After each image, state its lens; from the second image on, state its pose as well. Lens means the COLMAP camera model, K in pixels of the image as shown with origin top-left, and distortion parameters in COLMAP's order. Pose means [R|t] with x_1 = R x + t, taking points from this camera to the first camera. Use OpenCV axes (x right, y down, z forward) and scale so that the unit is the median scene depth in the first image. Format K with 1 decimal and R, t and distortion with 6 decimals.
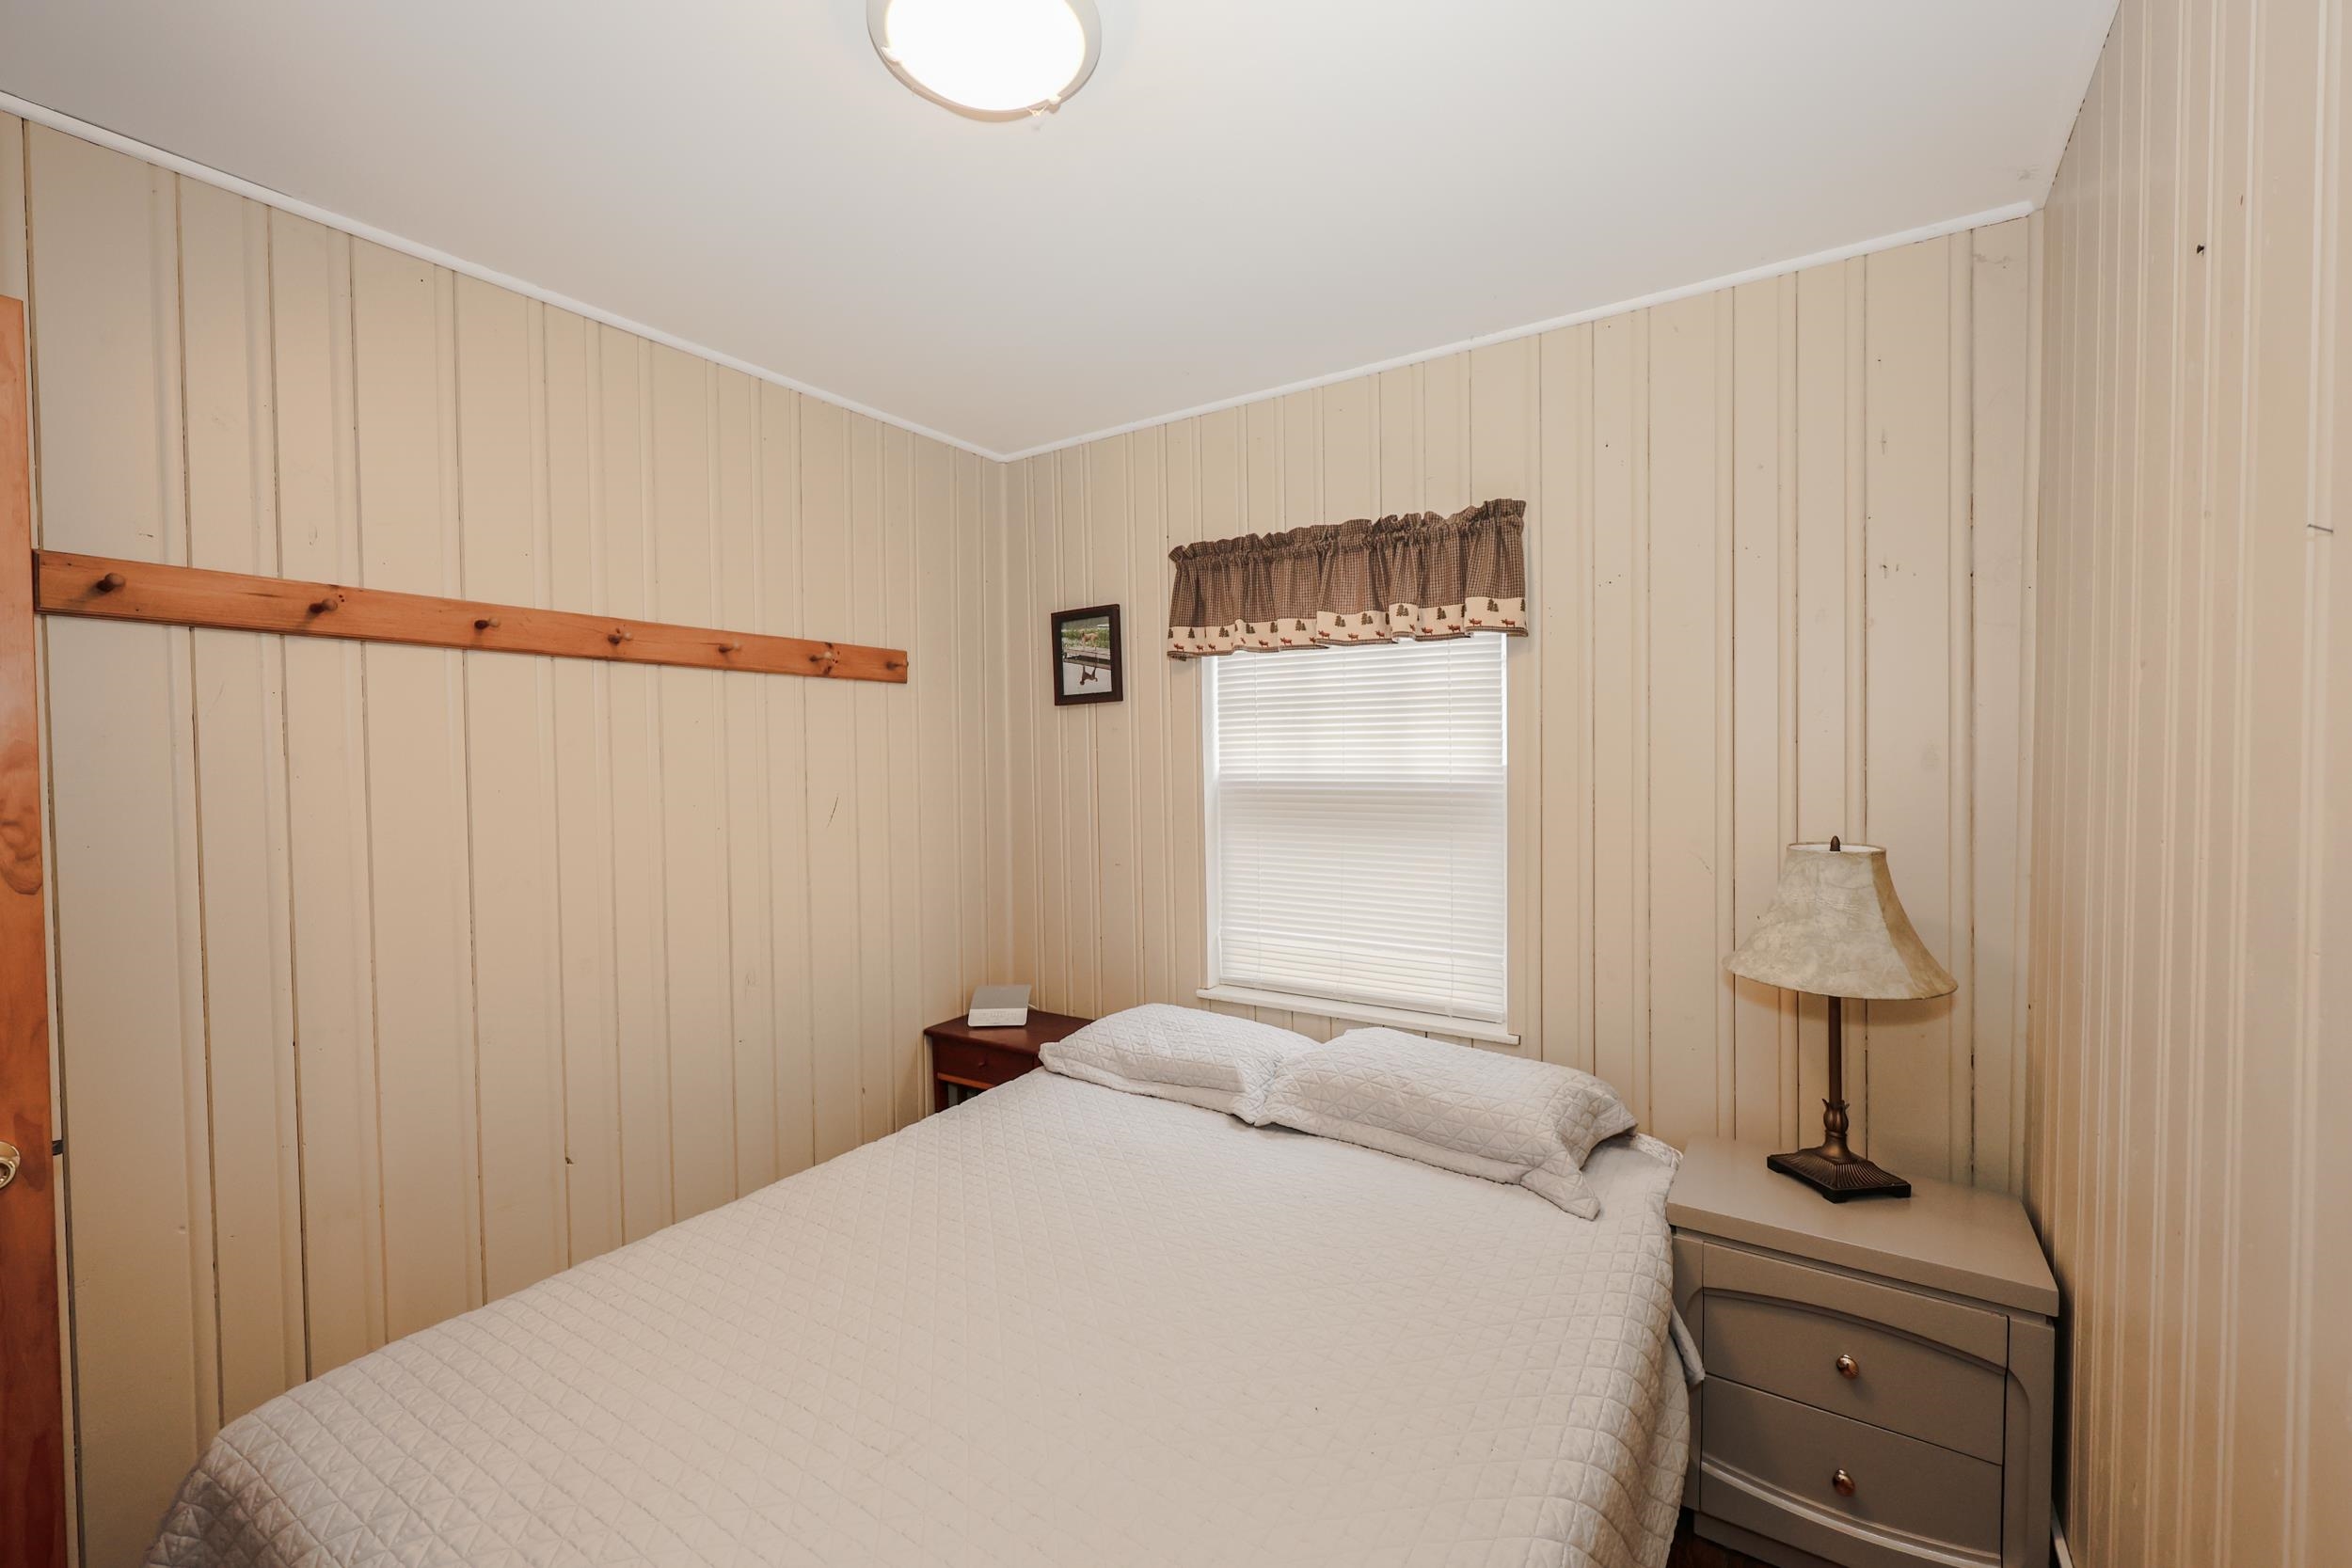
lens RADIAL K [[929.9, 0, 1178.5], [0, 929.9, 788.7], [0, 0, 1]] dist [-0.000085, -0.000064]
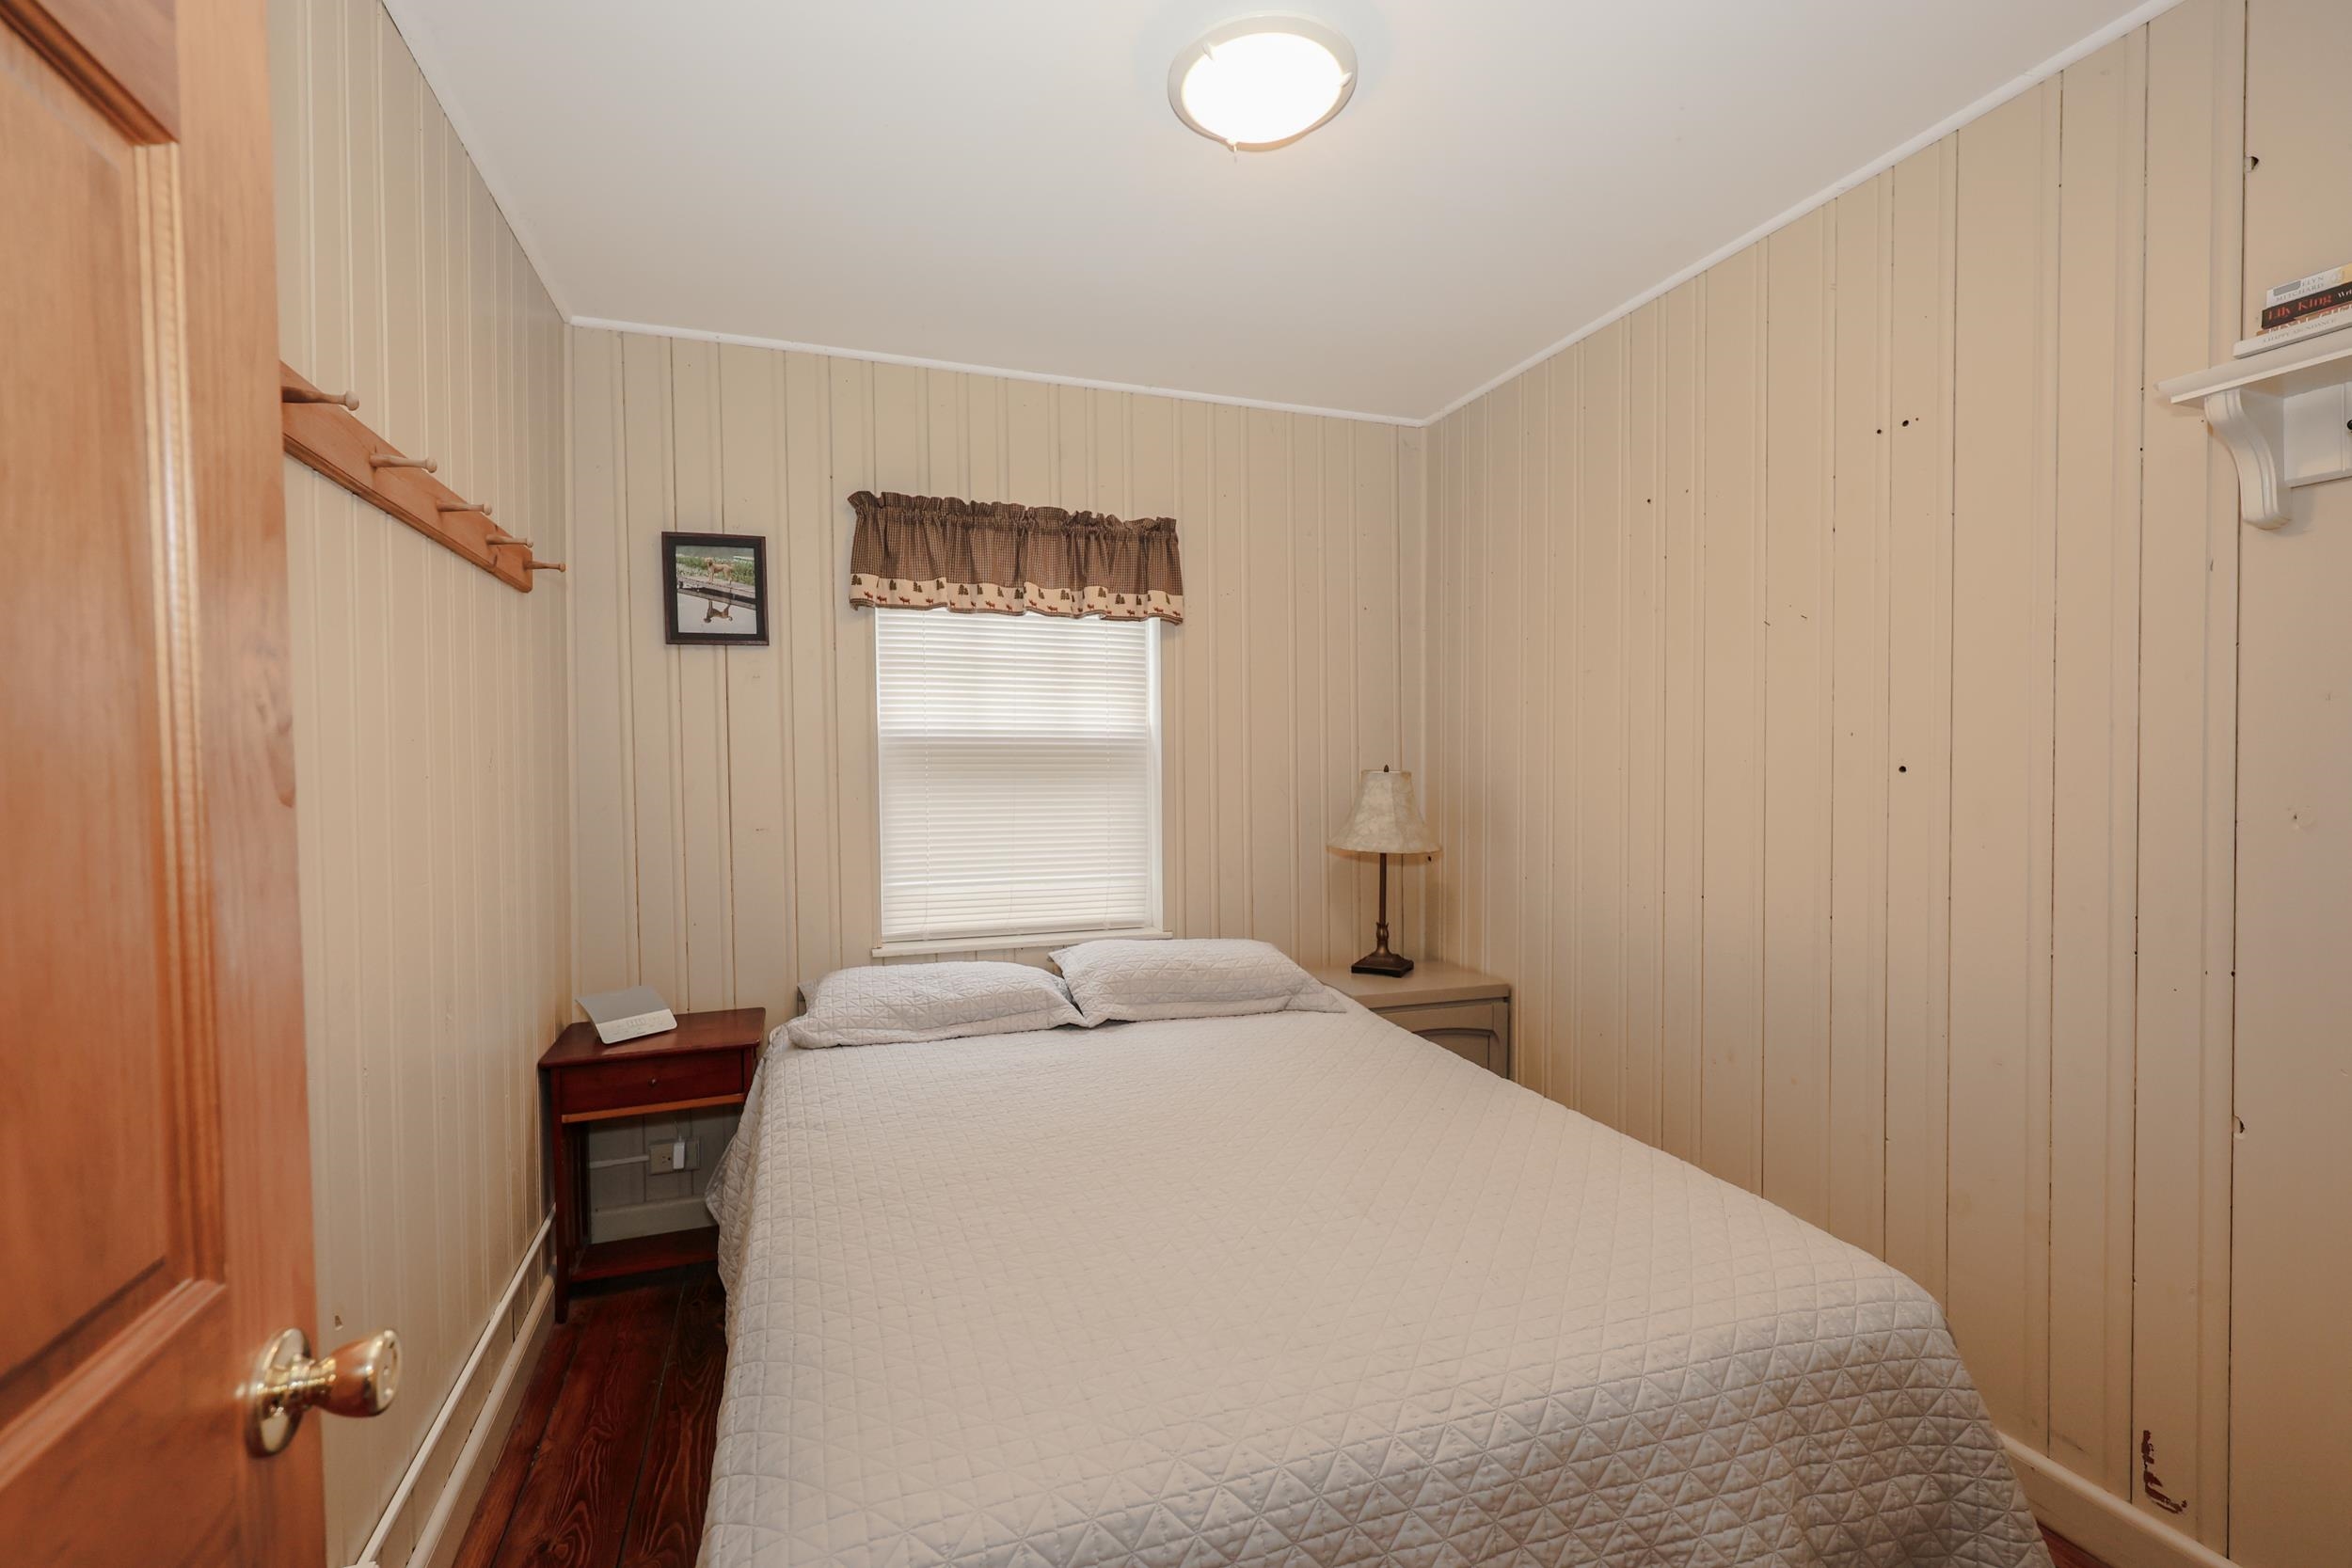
lens RADIAL K [[991.4, 0, 1108.4], [0, 991.4, 780.1], [0, 0, 1]] dist [0.019313, 0.000000]
pose [[0.633445, -0.015354, 0.773635, -0.675047], [0.017309, 0.999834, 0.005671, 0.039734], [-0.773594, 0.009799, 0.633606, 0.161240]]
